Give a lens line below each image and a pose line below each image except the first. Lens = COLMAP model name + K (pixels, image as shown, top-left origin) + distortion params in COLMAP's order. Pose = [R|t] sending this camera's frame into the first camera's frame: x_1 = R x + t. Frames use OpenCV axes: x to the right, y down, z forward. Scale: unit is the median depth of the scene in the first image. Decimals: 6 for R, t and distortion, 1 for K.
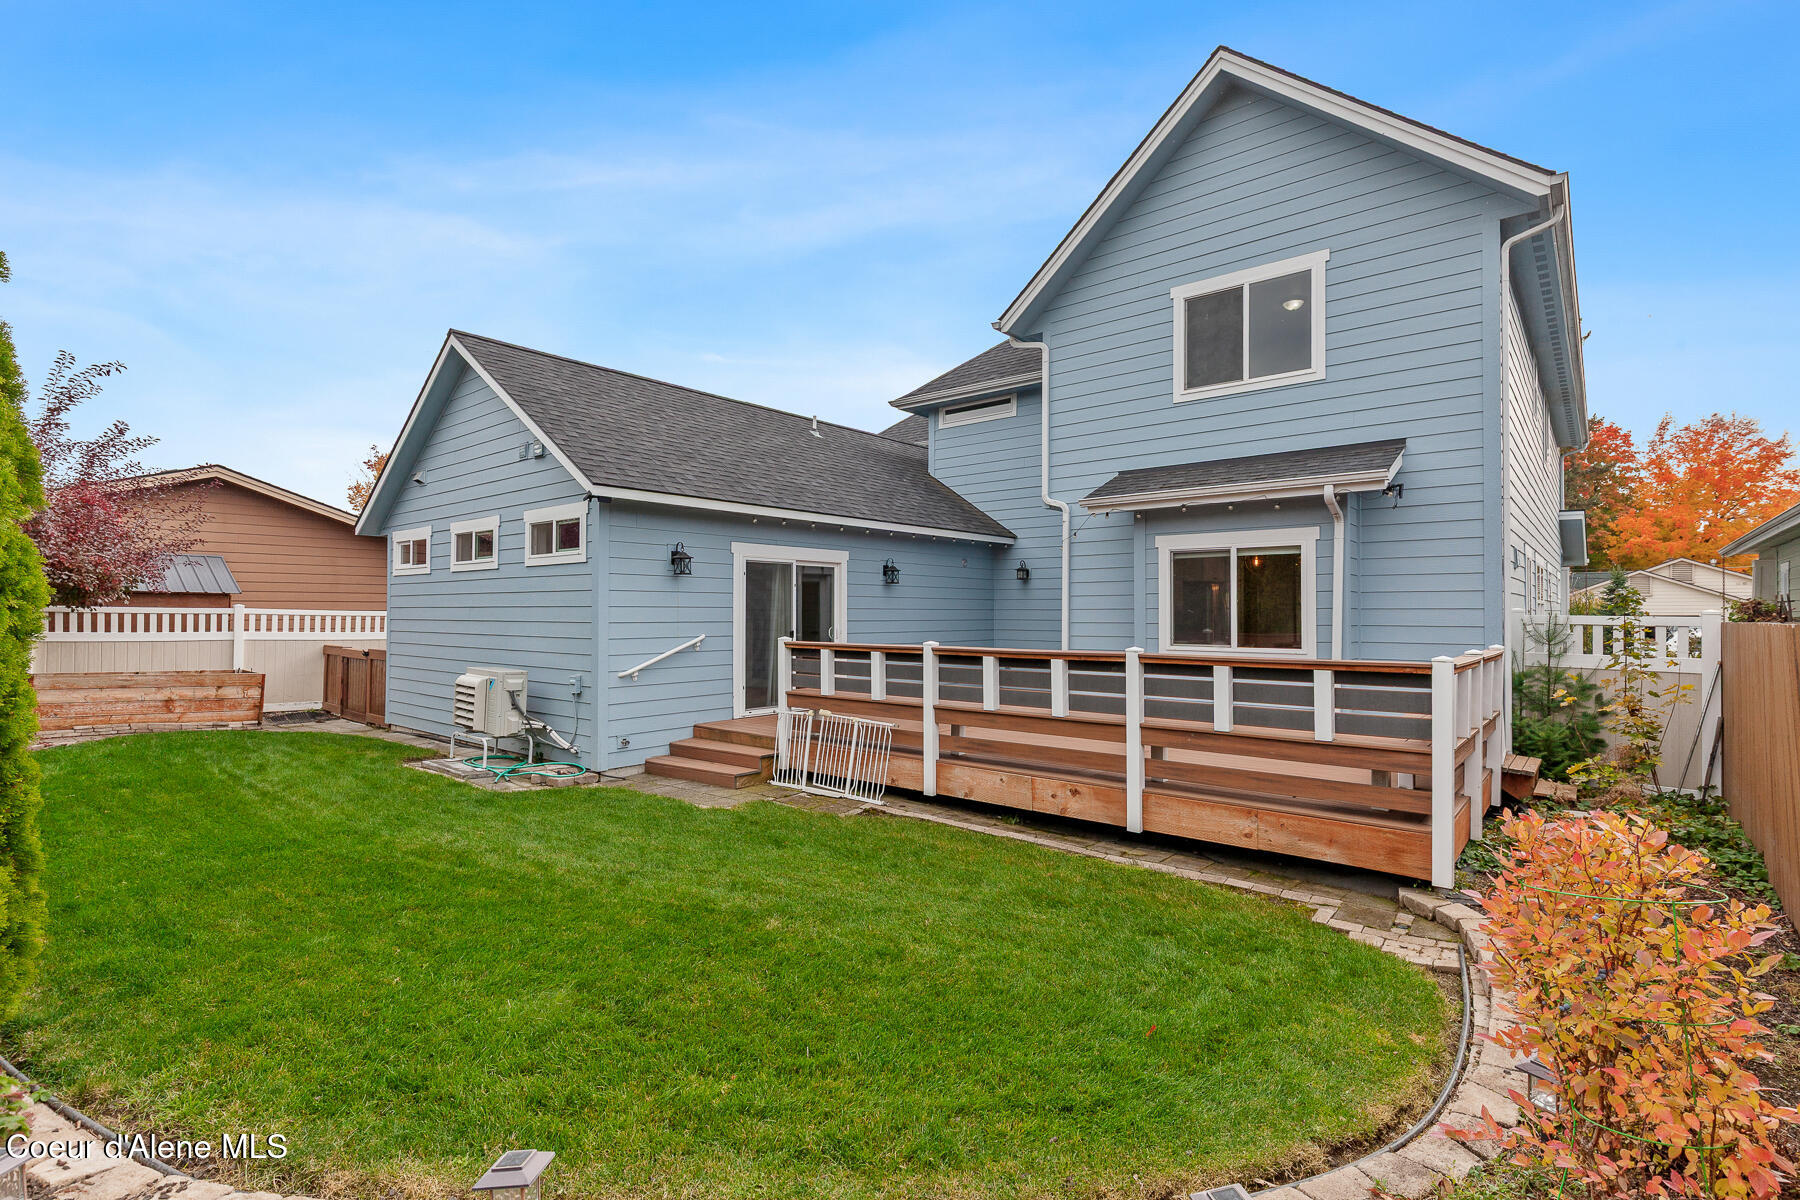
lens RADIAL K [[820.3, 0, 898.9], [0, 820.3, 605.8], [0, 0, 1]] dist [0.009395, -0.000040]
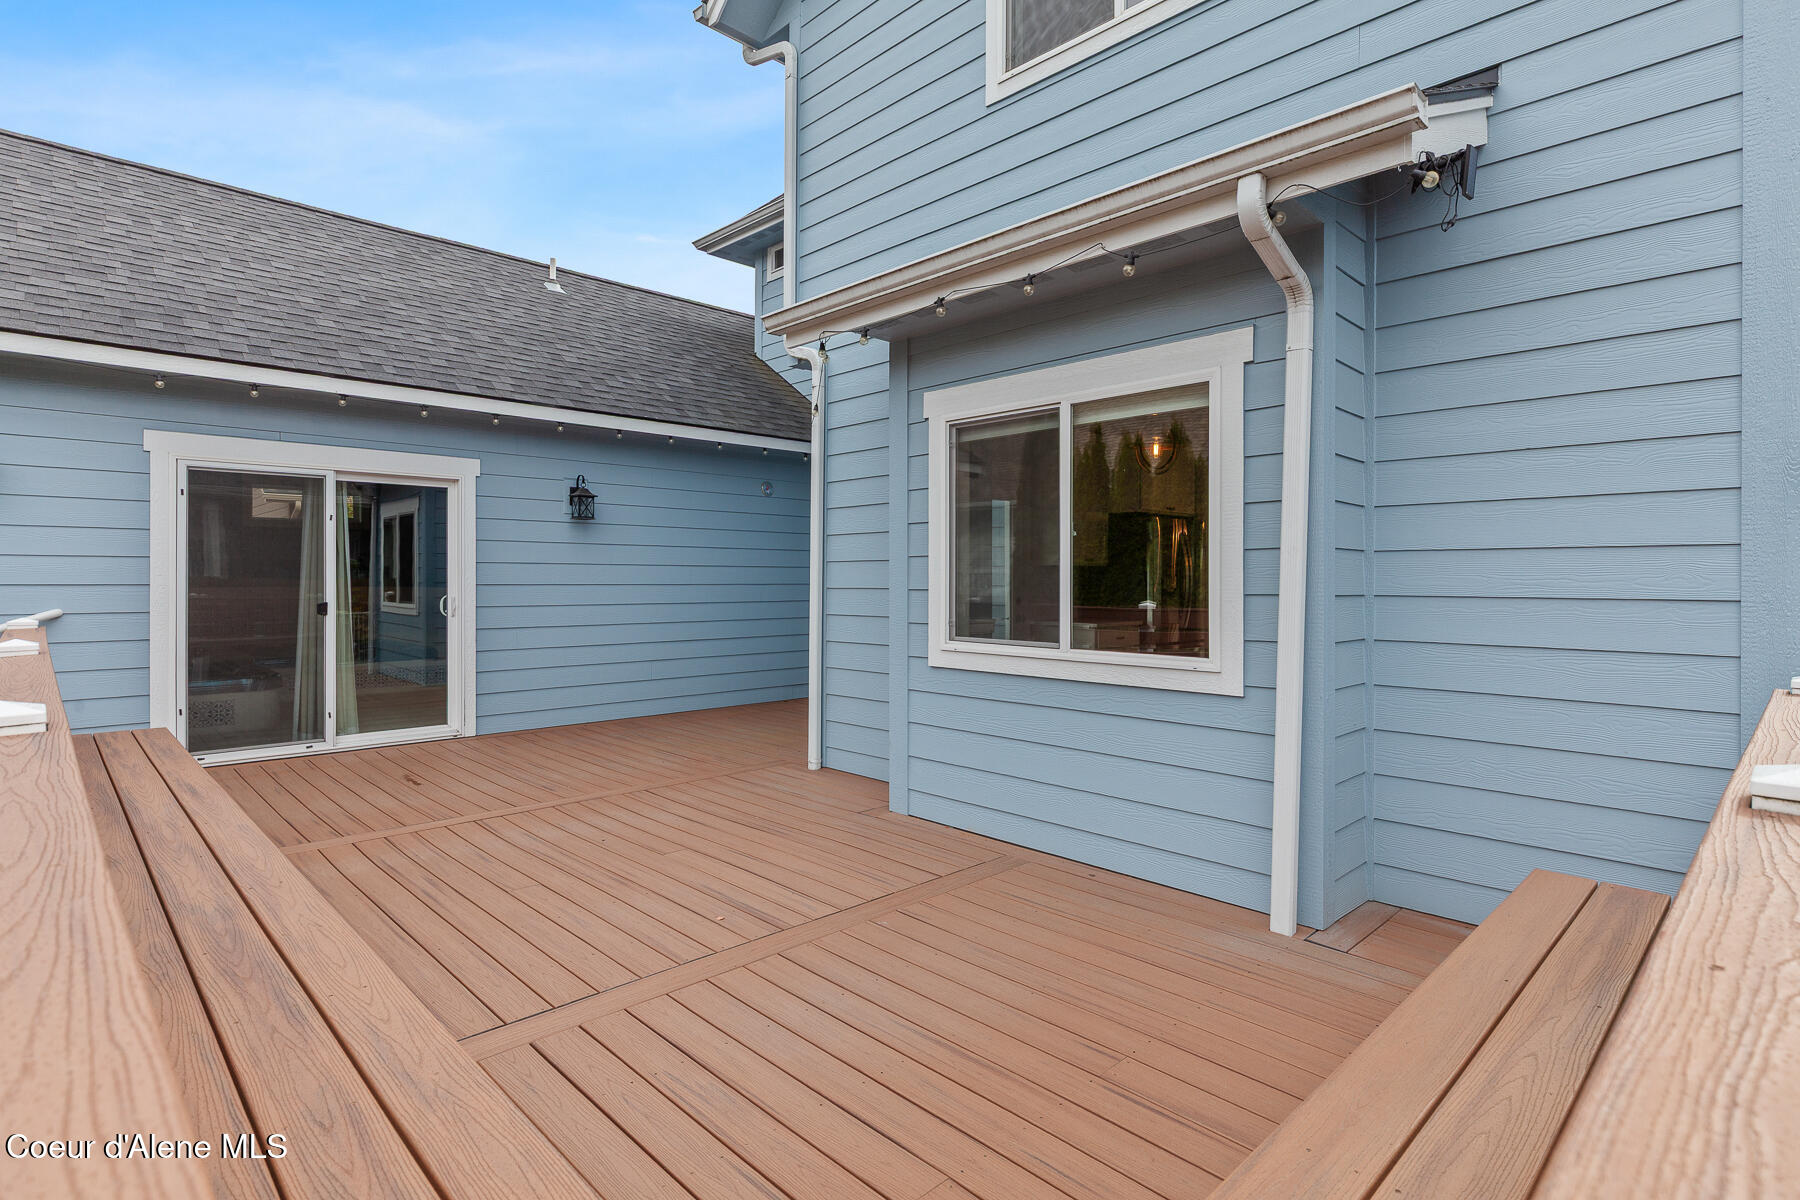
lens RADIAL K [[886.8, 0, 908.4], [0, 886.8, 584.5], [0, 0, 1]] dist [-0.013598, -0.000502]
pose [[0.996461, 0.003282, -0.083992, 0.298764], [-0.002020, 0.999884, 0.015111, 0.009431], [0.084032, -0.014888, 0.996352, 0.452730]]
